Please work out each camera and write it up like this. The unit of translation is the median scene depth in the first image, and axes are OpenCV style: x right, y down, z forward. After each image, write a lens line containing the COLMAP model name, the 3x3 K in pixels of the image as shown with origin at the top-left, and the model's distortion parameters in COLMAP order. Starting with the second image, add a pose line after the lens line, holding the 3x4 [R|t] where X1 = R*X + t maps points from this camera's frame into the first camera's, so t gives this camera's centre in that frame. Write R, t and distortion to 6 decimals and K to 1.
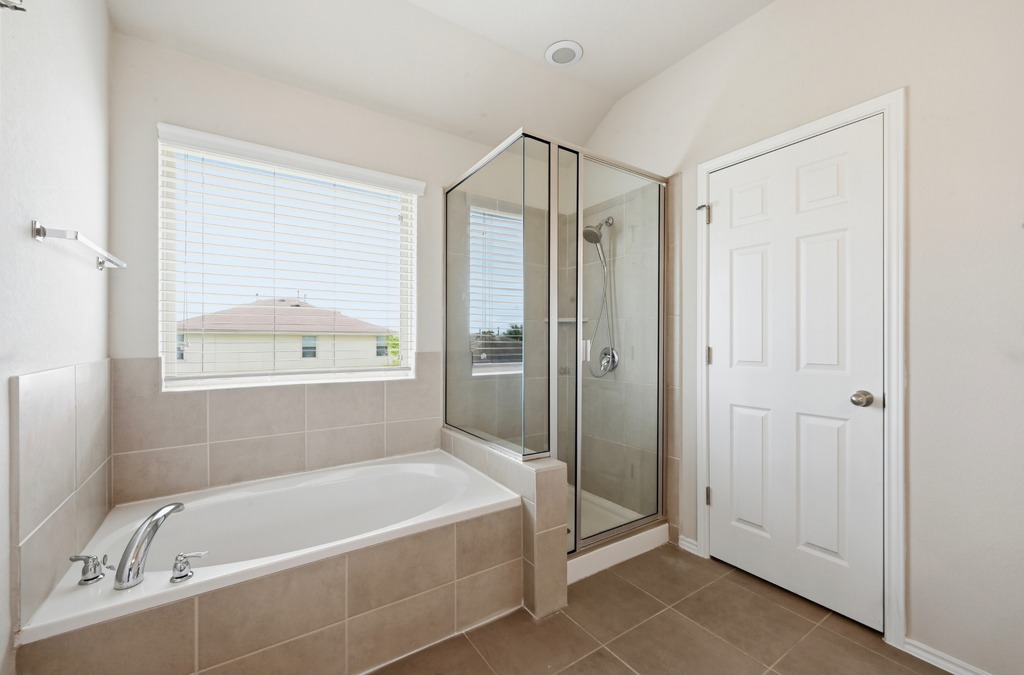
lens RADIAL K [[420.2, 0, 512.6], [0, 420.2, 341.1], [0, 0, 1]] dist [0.011938, 0.000163]
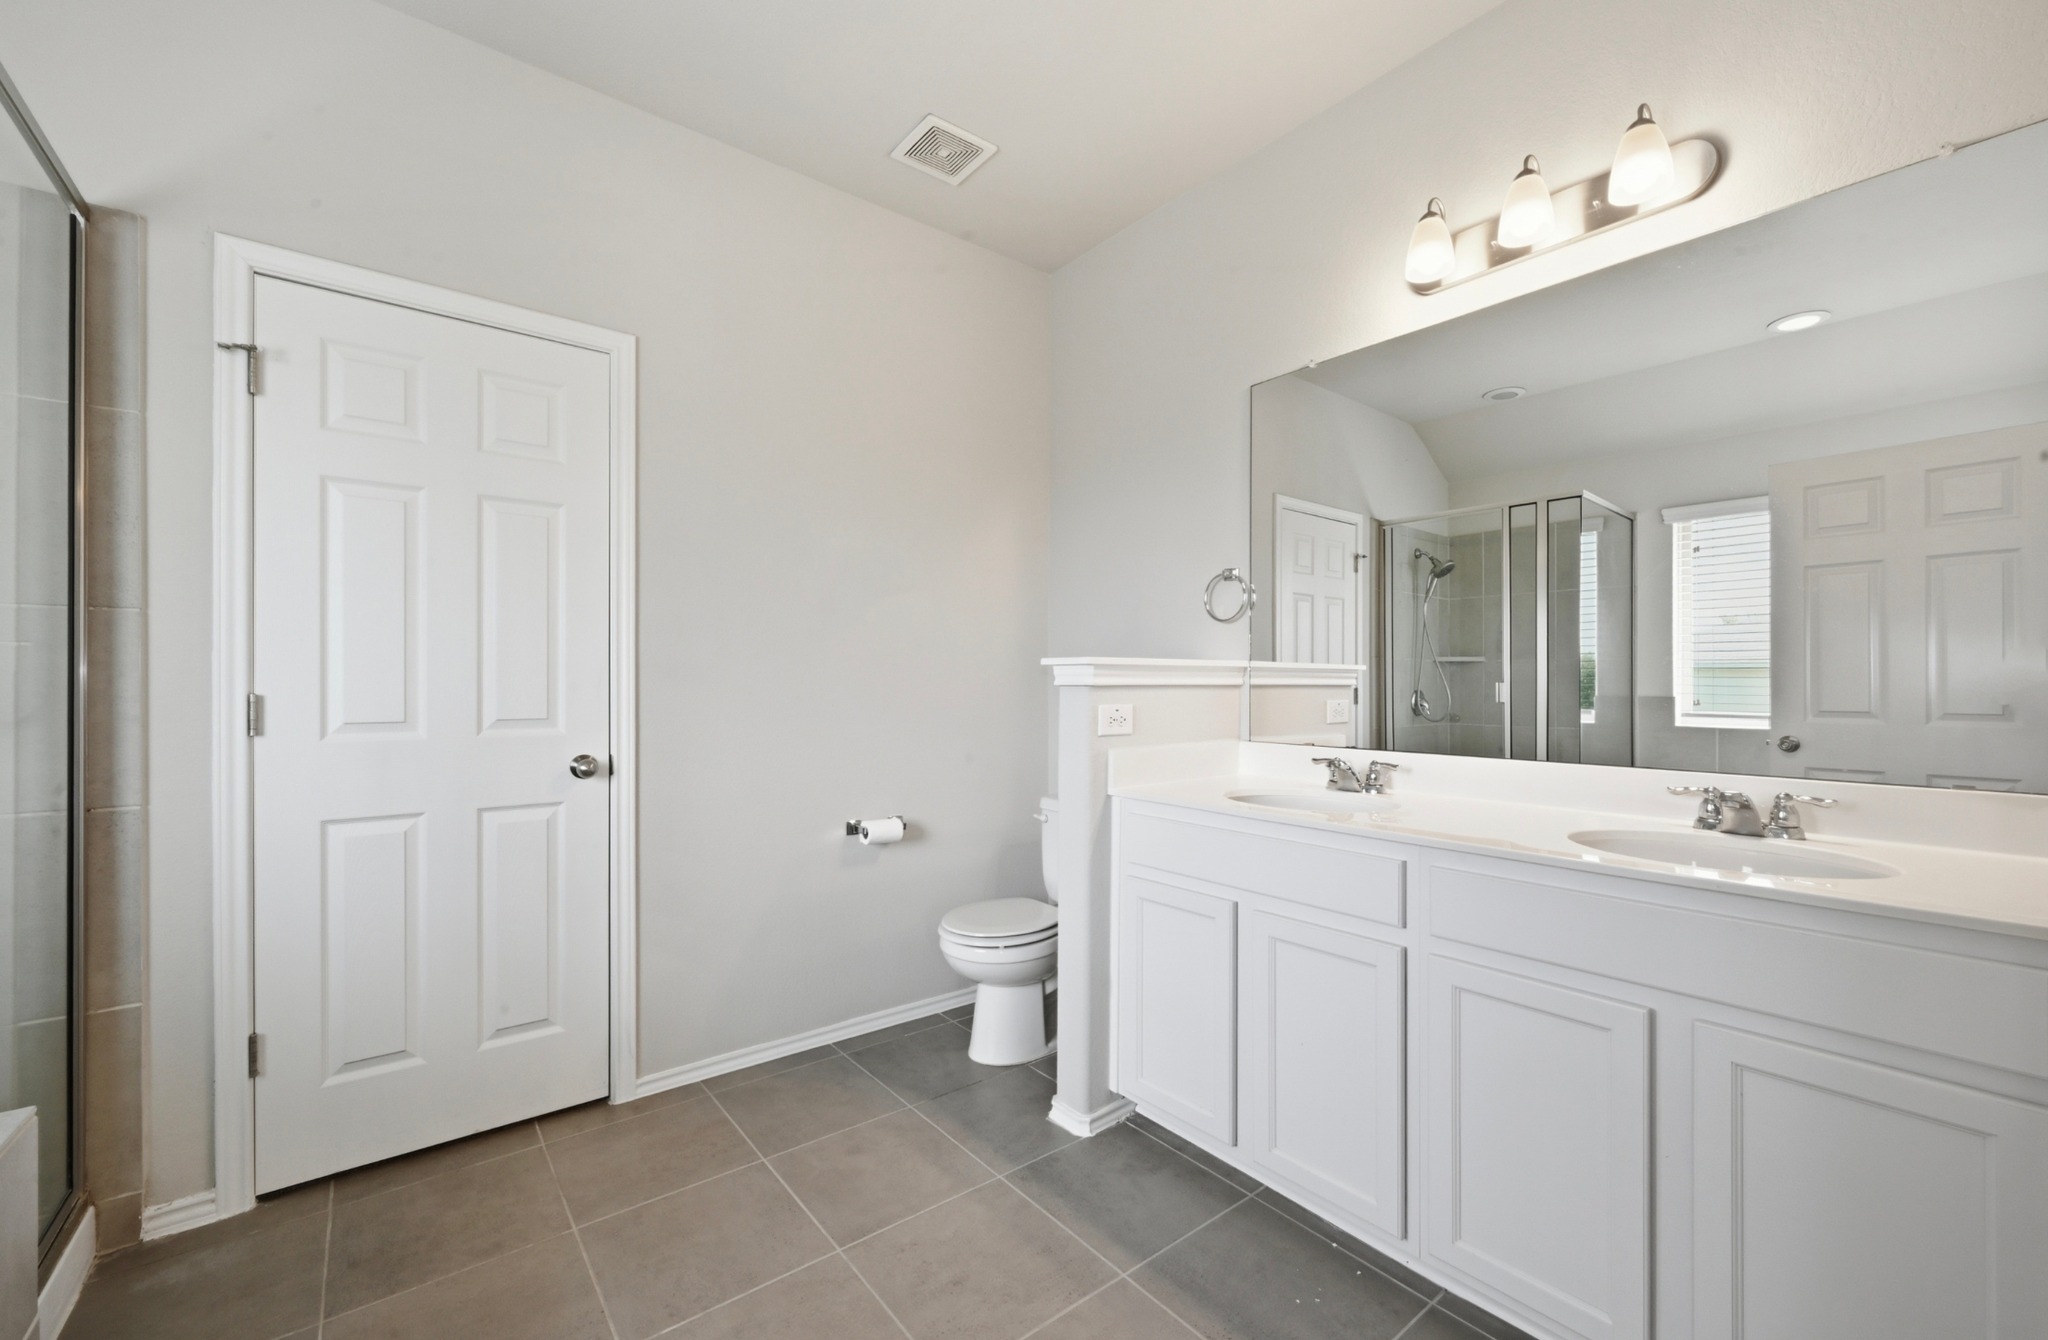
lens RADIAL K [[840.4, 0, 1028.2], [0, 840.4, 687.5], [0, 0, 1]] dist [0.011938, 0.000163]
pose [[-0.077703, -0.004743, 0.996965, -0.466986], [0.000302, 0.999989, 0.004781, 0.004236], [-0.996977, 0.000673, -0.077701, 0.343821]]
